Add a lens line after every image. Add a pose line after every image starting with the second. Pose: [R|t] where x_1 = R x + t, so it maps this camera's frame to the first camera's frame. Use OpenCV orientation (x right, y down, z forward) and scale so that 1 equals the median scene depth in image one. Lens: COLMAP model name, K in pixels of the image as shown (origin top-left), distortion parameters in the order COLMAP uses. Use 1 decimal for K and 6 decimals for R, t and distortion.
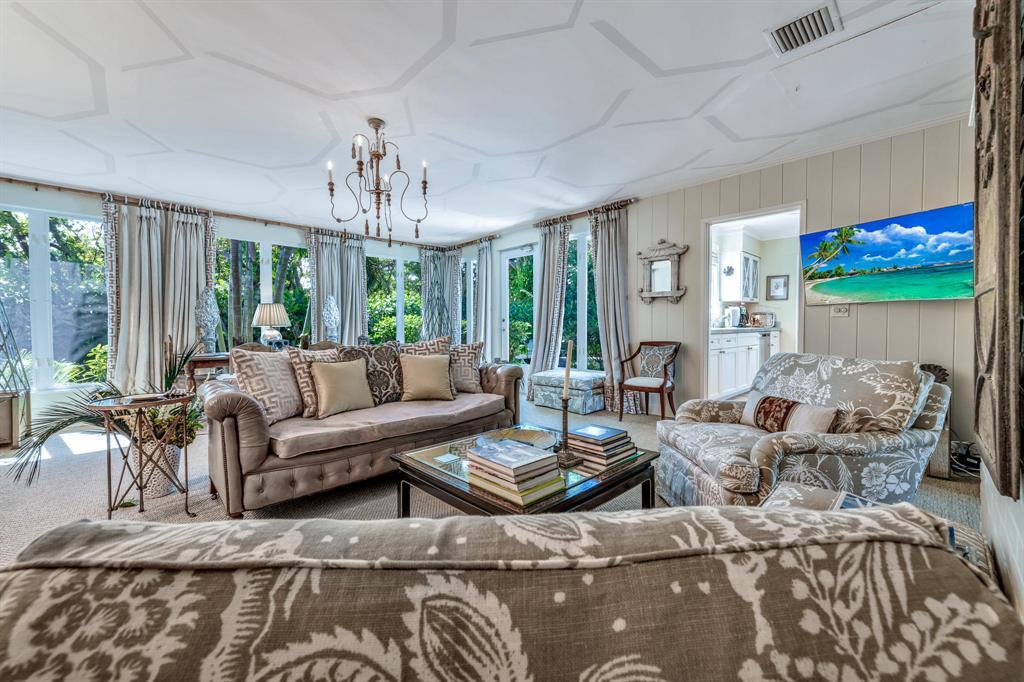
lens RADIAL K [[423.3, 0, 501.8], [0, 423.3, 332.5], [0, 0, 1]] dist [0.003391, -0.001288]
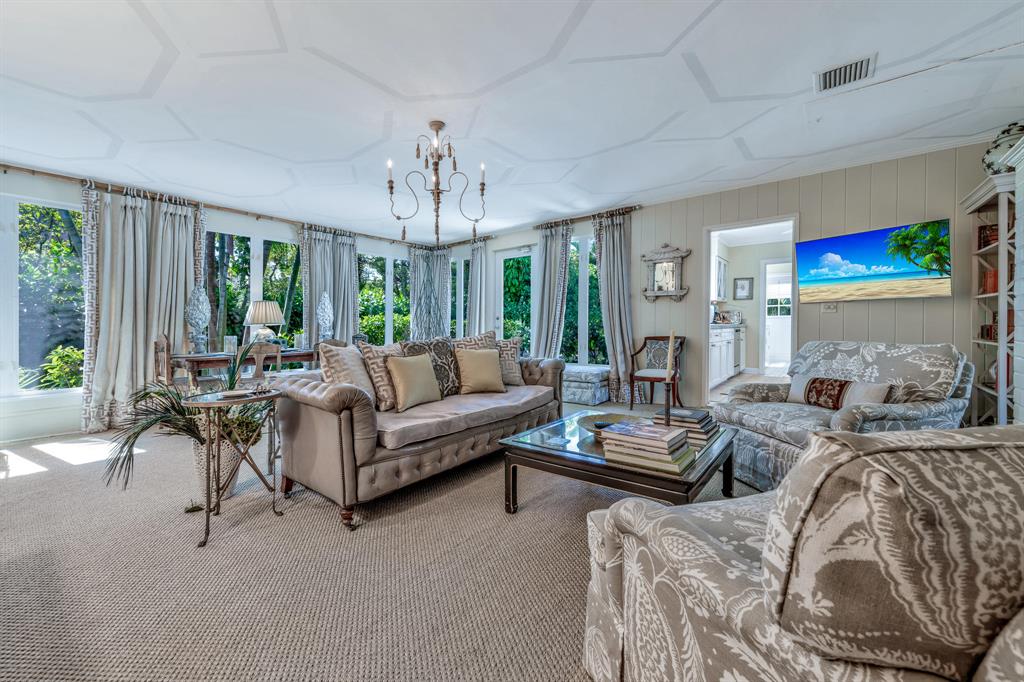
lens RADIAL K [[423.3, 0, 492.3], [0, 423.3, 326.5], [0, 0, 1]] dist [0.003391, -0.001288]
pose [[0.990259, -0.004572, 0.139160, -0.231985], [0.006815, 0.999854, -0.015643, 0.010652], [-0.139068, 0.016439, 0.990146, -0.026784]]
